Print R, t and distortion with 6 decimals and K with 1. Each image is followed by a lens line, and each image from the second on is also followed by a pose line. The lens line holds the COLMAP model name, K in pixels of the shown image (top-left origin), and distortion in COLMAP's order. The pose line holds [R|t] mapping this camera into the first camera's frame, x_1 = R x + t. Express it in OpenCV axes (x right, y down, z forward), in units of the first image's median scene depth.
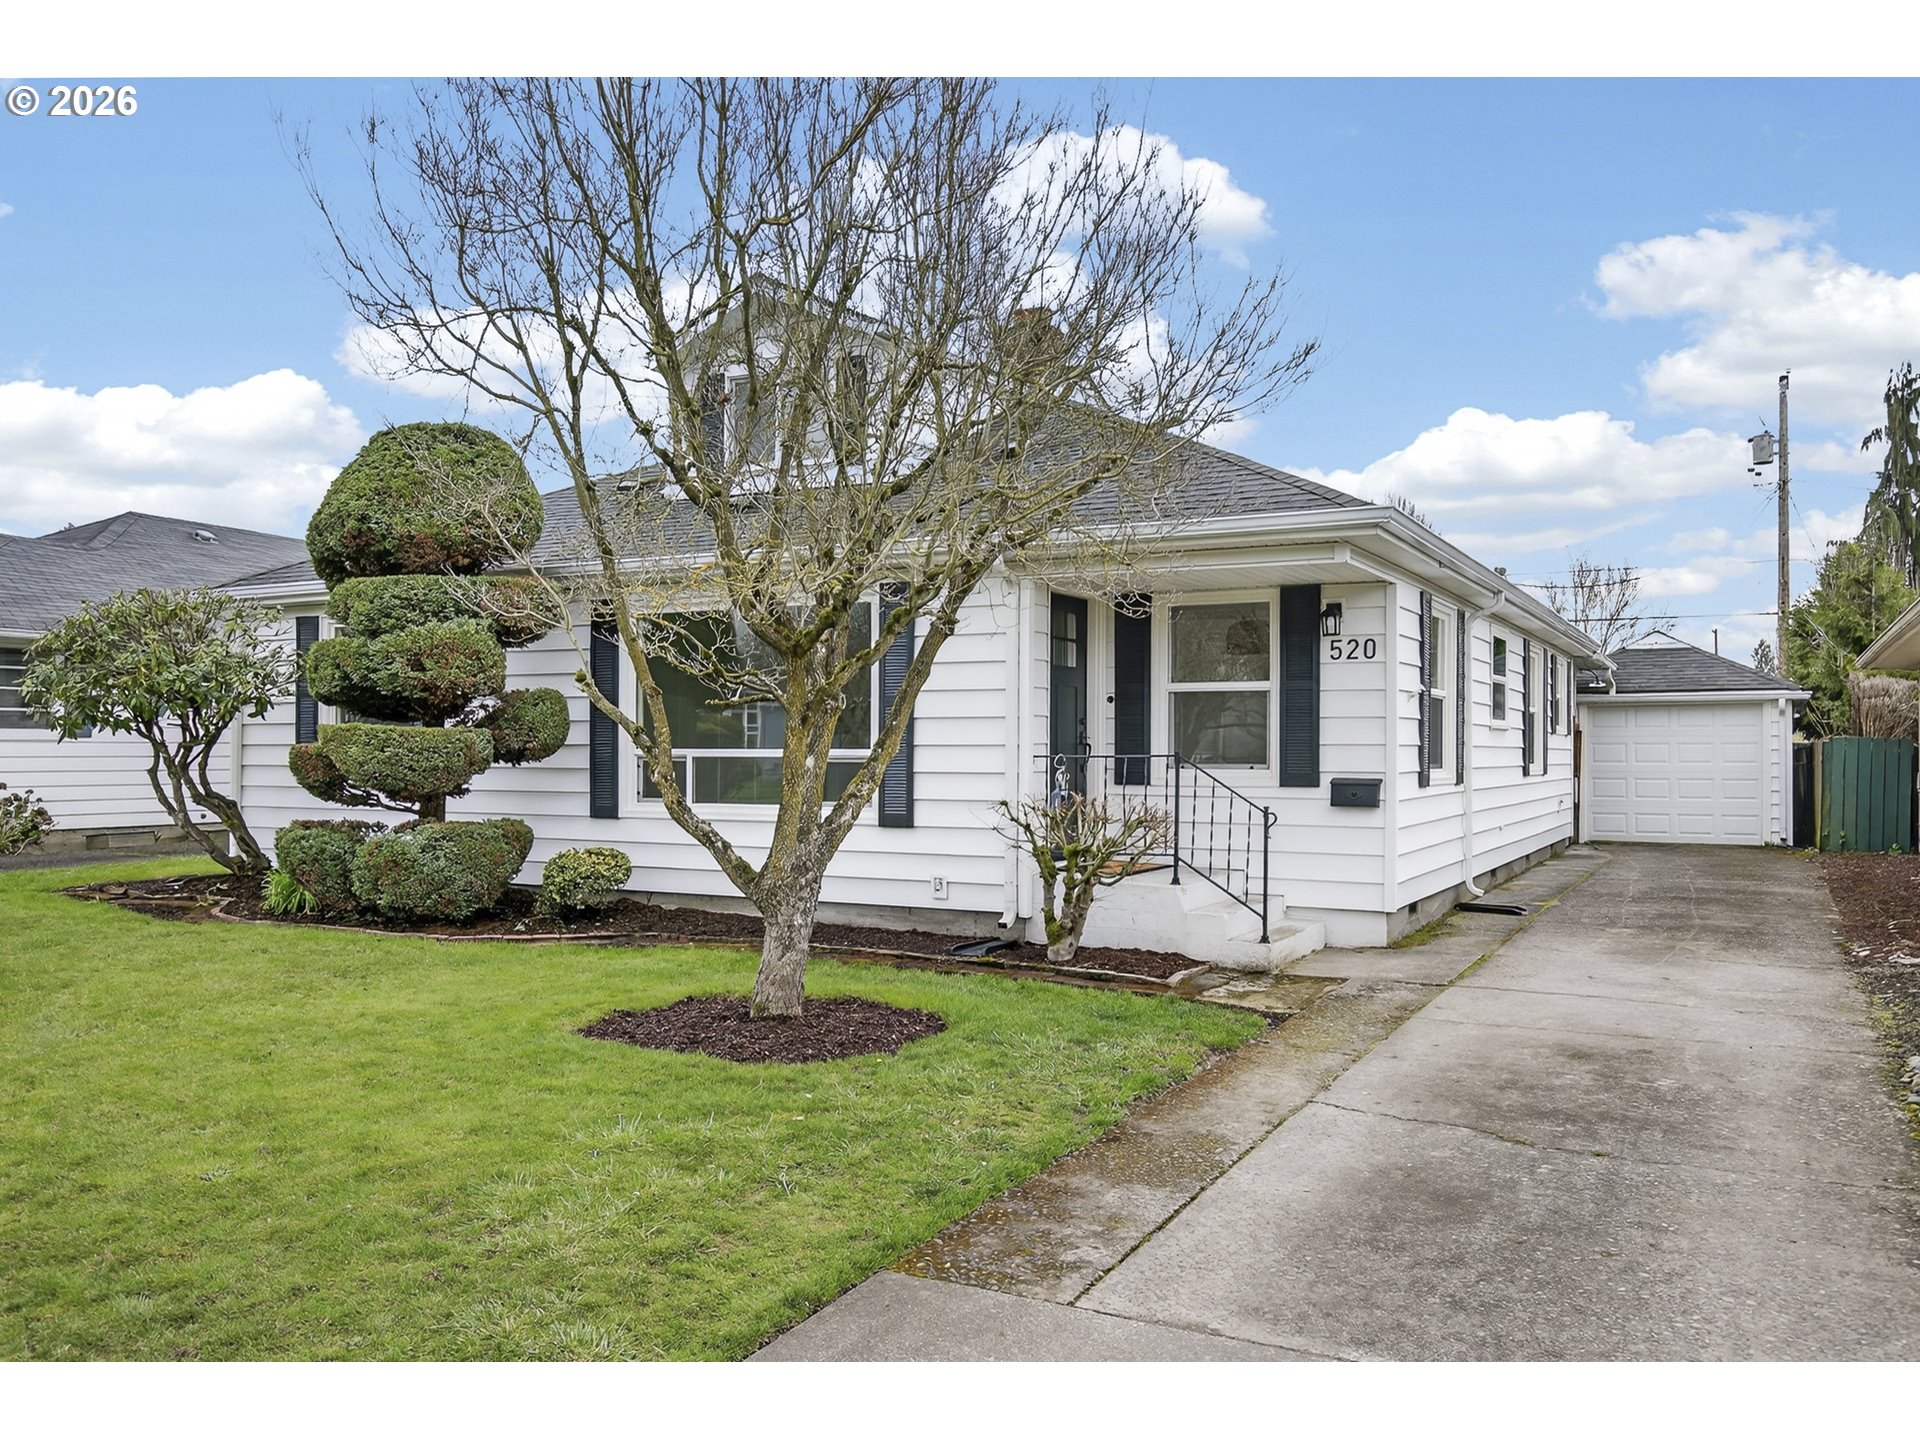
lens RADIAL K [[1721.7, 0, 960.0], [0, 1721.7, 720.0], [0, 0, 1]] dist [-0.000913, 0.102024]
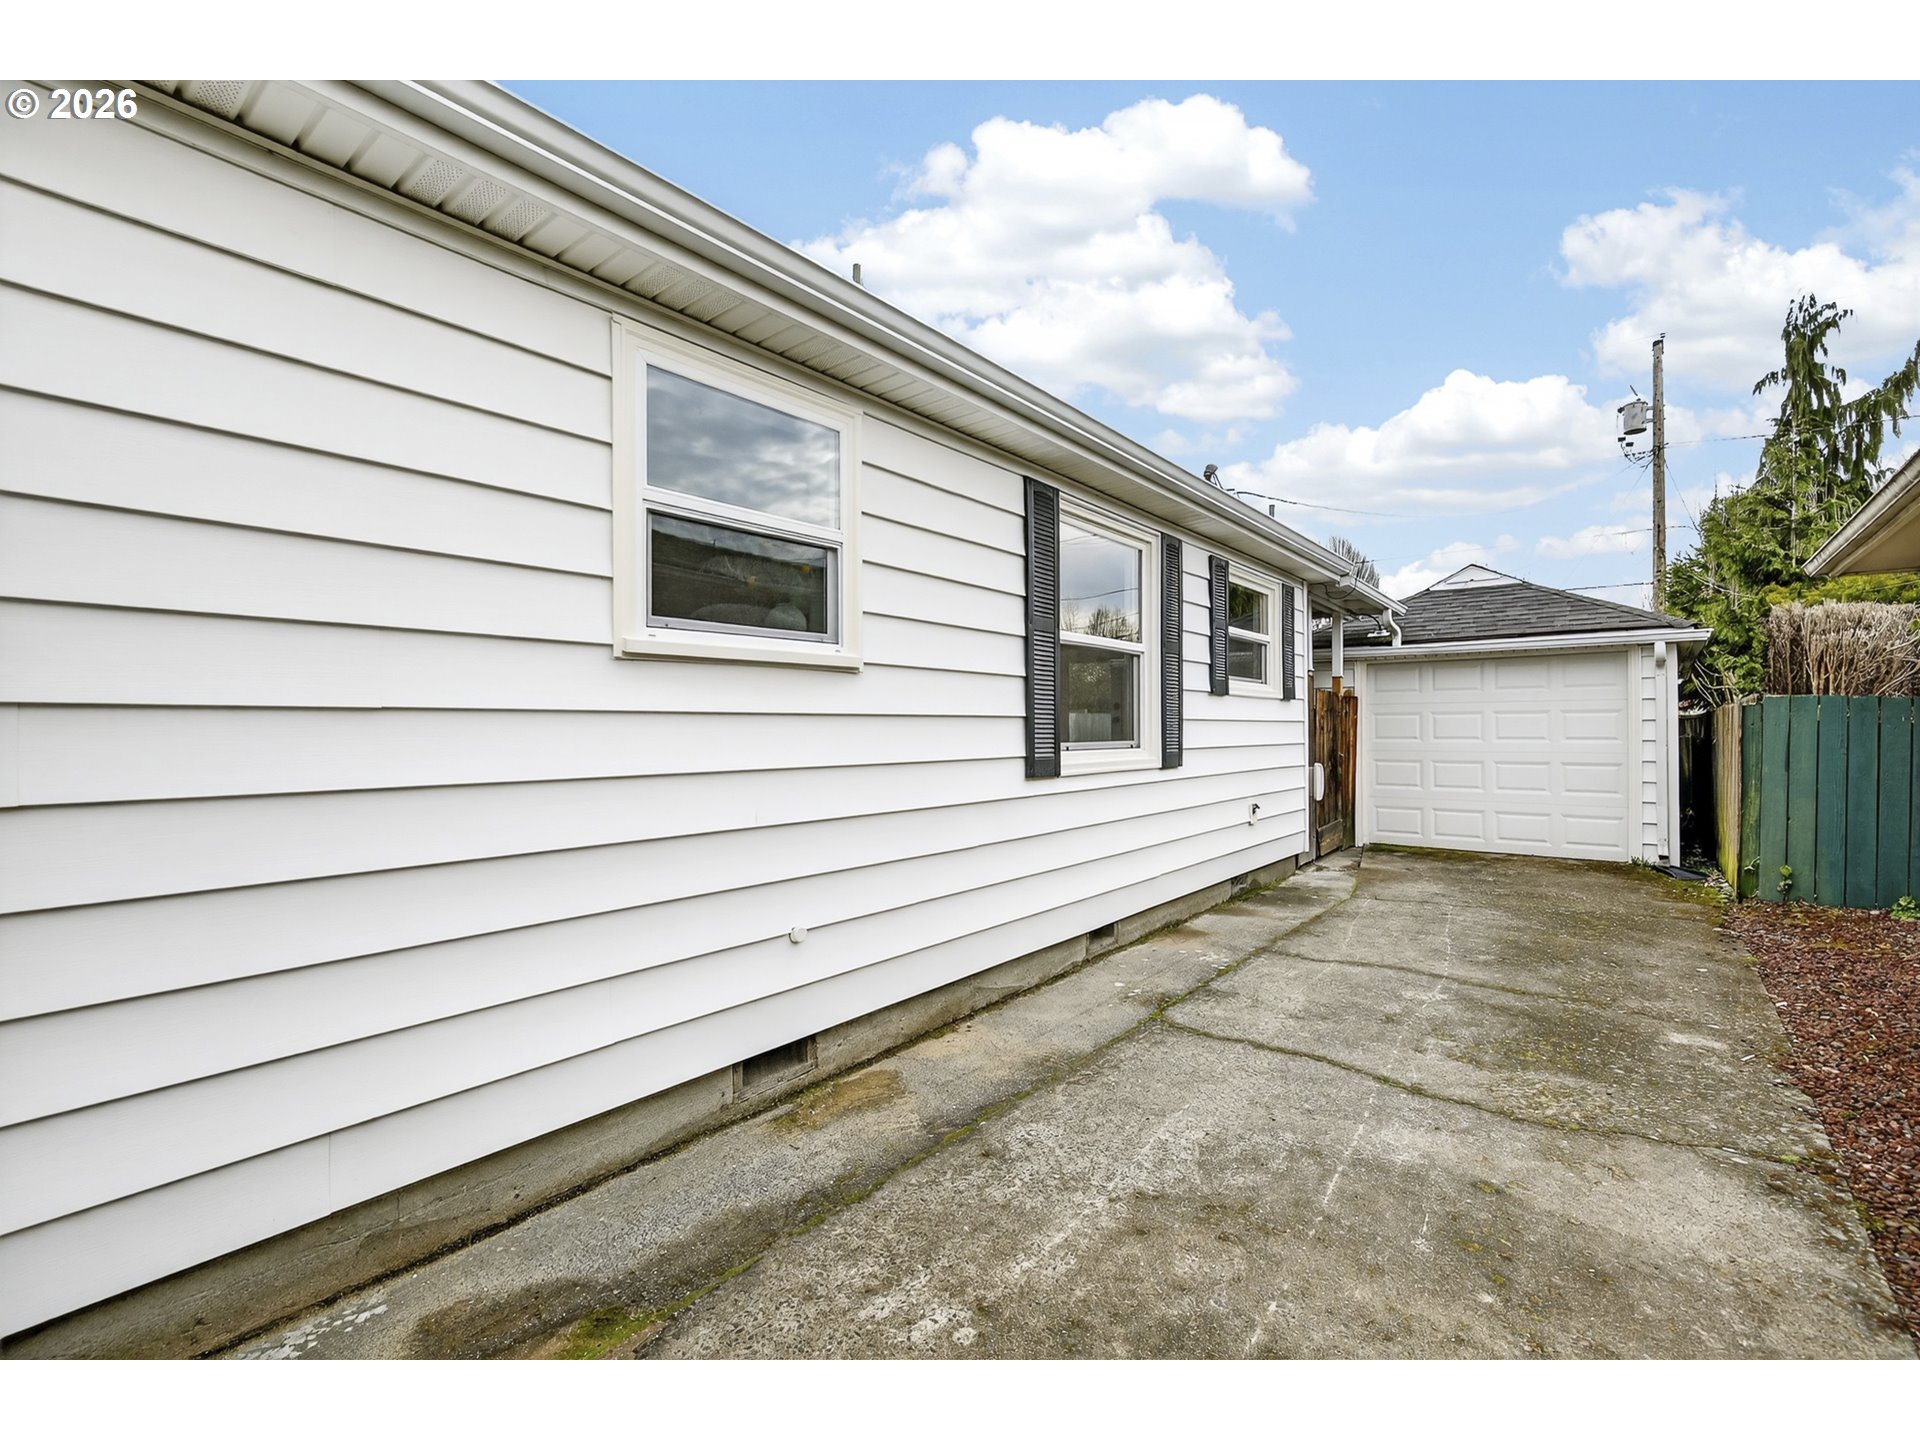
lens RADIAL K [[874.6, 0, 966.8], [0, 874.6, 718.3], [0, 0, 1]] dist [0.001905, 0.000594]
pose [[0.975176, -0.006893, -0.221325, 0.280877], [0.008652, 0.999938, 0.006978, 0.011511], [0.221264, -0.008720, 0.975175, 0.594636]]
